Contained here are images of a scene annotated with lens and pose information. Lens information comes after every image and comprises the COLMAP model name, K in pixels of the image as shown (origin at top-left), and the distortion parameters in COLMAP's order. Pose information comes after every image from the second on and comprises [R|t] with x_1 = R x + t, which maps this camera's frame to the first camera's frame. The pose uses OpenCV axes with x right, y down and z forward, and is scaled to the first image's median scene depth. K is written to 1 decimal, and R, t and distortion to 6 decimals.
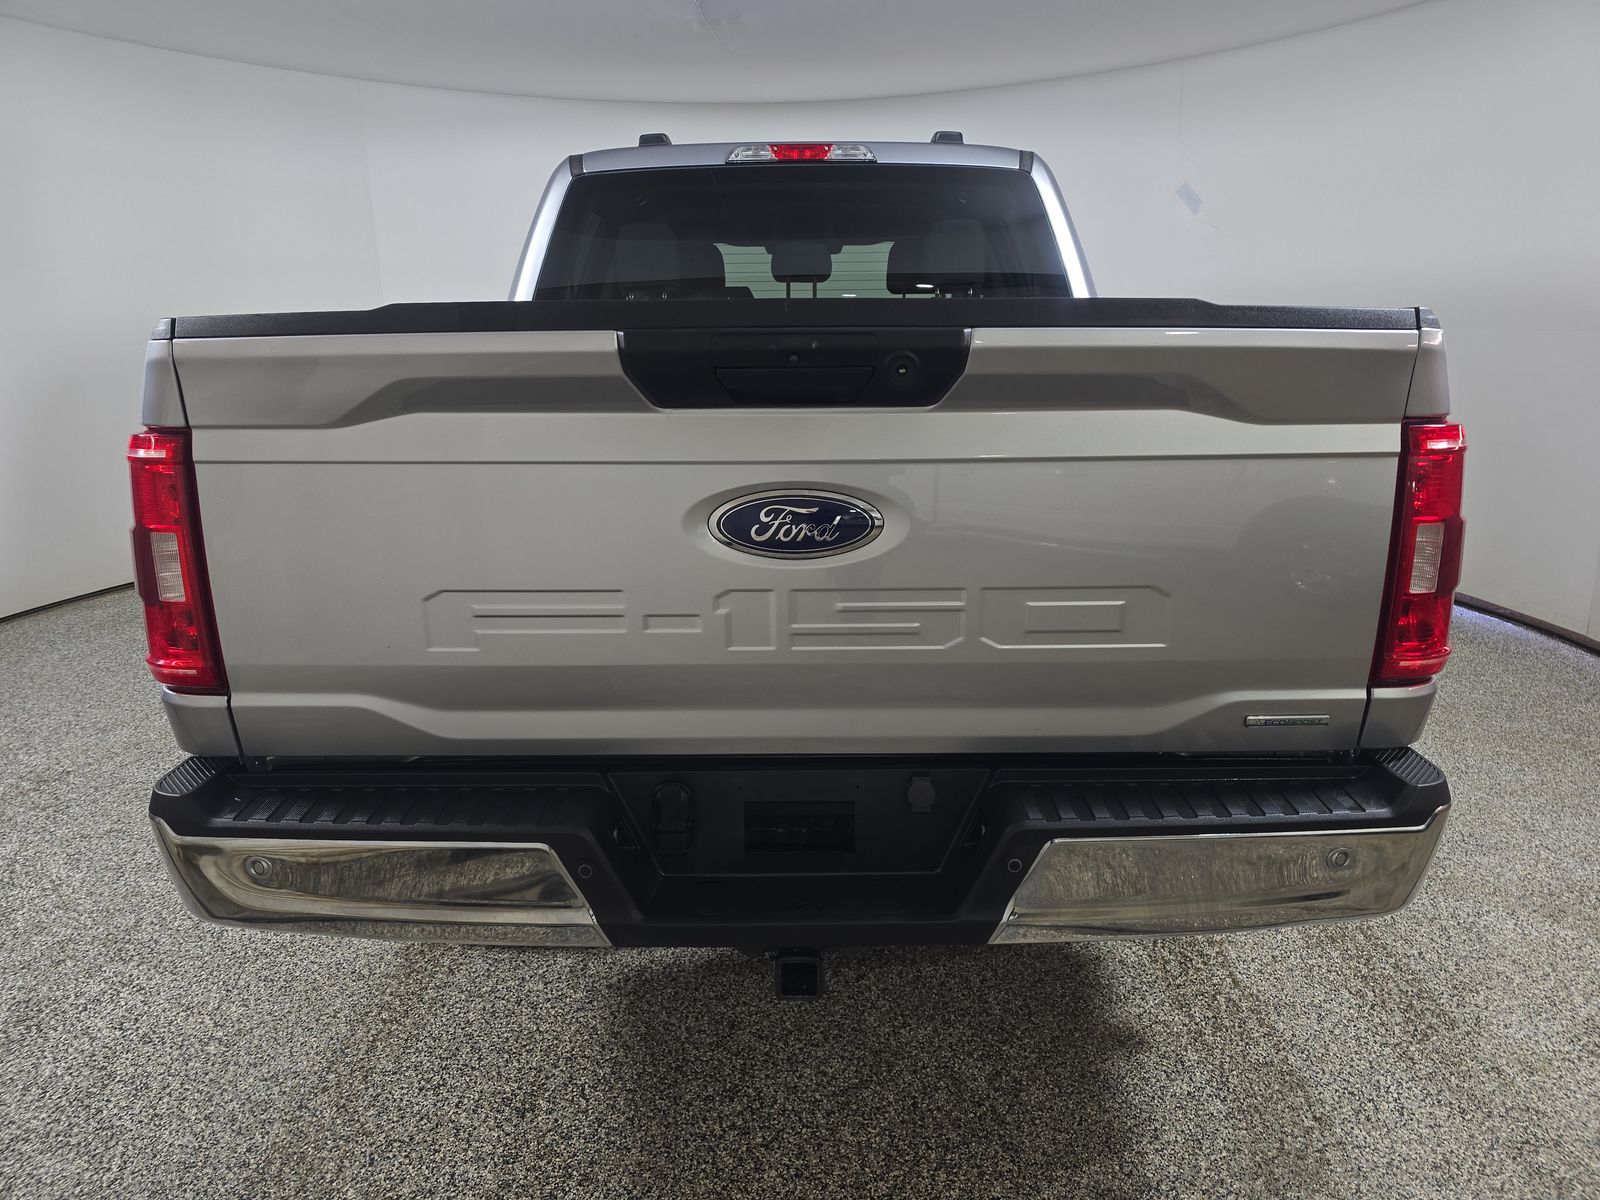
lens RADIAL K [[1116.4, 0, 800.5], [0, 1116.4, 598.9], [0, 0, 1]] dist [0.066268, -0.056412]
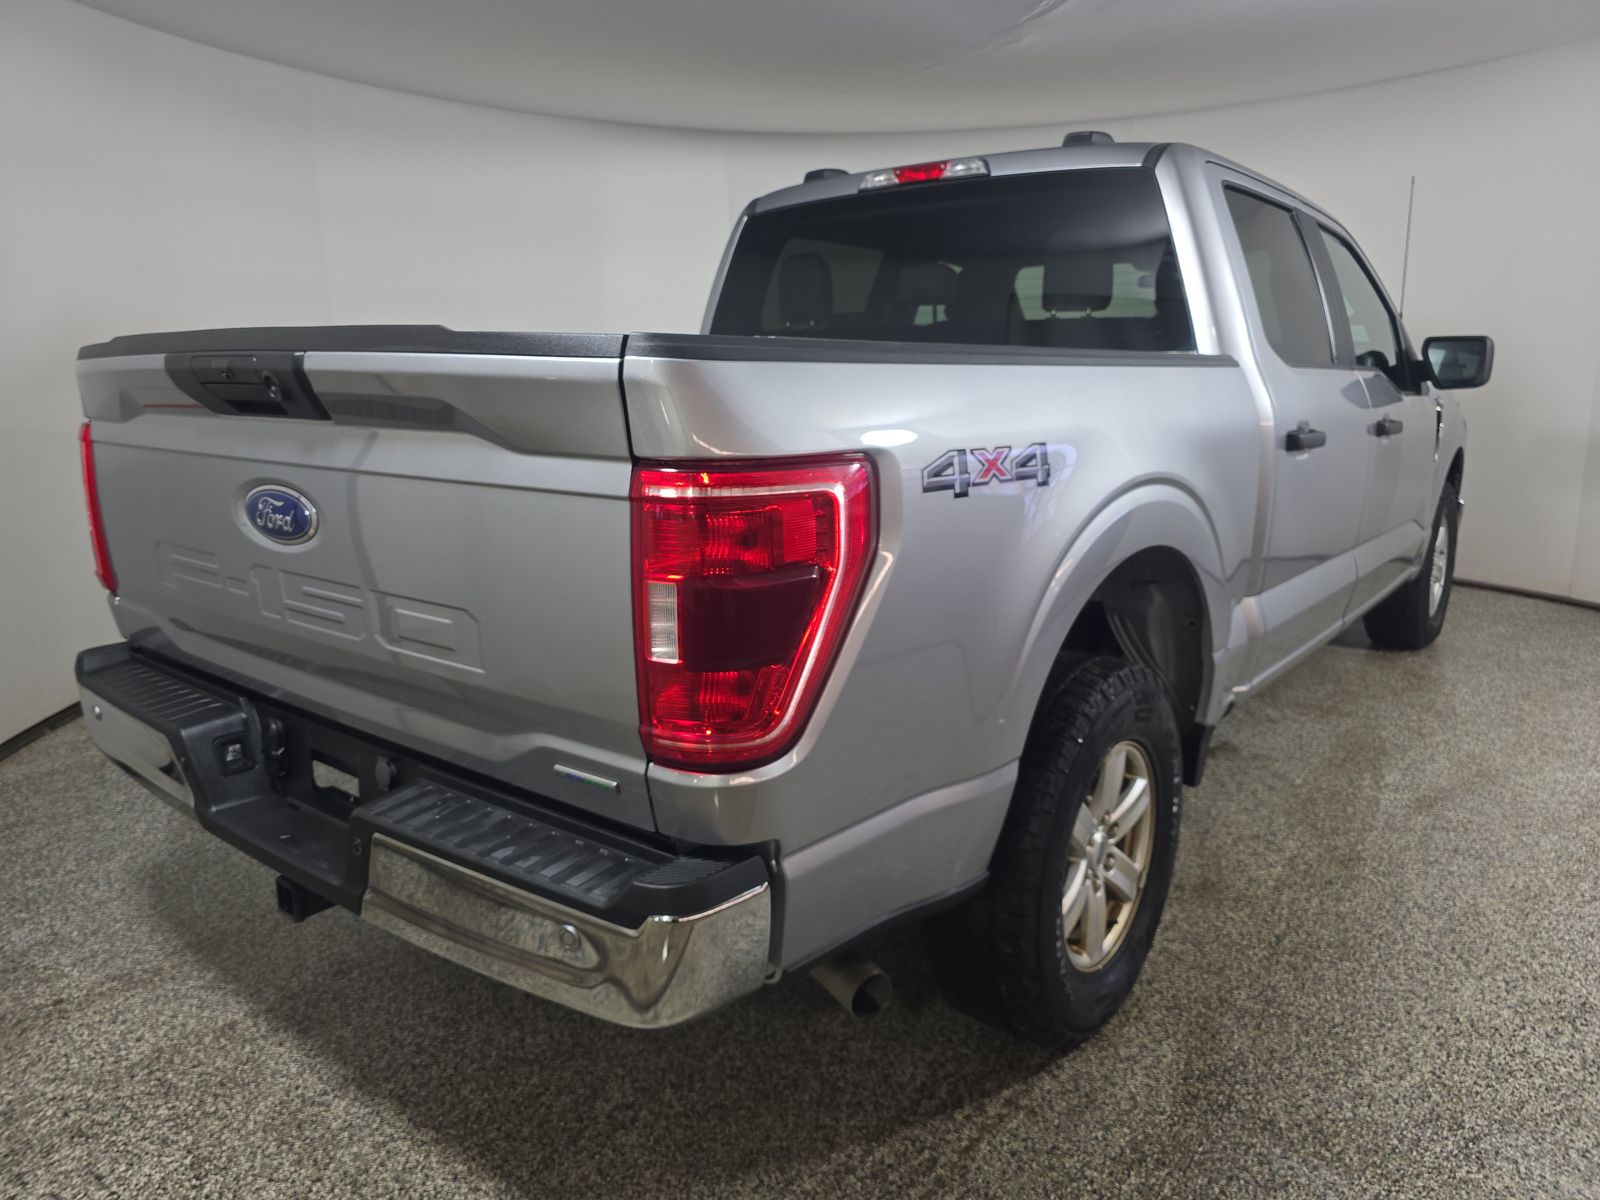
lens RADIAL K [[1116.4, 0, 792.8], [0, 1116.4, 592.9], [0, 0, 1]] dist [0.066268, -0.056412]
pose [[0.773543, 0.131471, -0.619958, 1.151794], [-0.147143, 0.988771, 0.026087, -0.094230], [0.616426, 0.071043, 0.784201, 0.390828]]
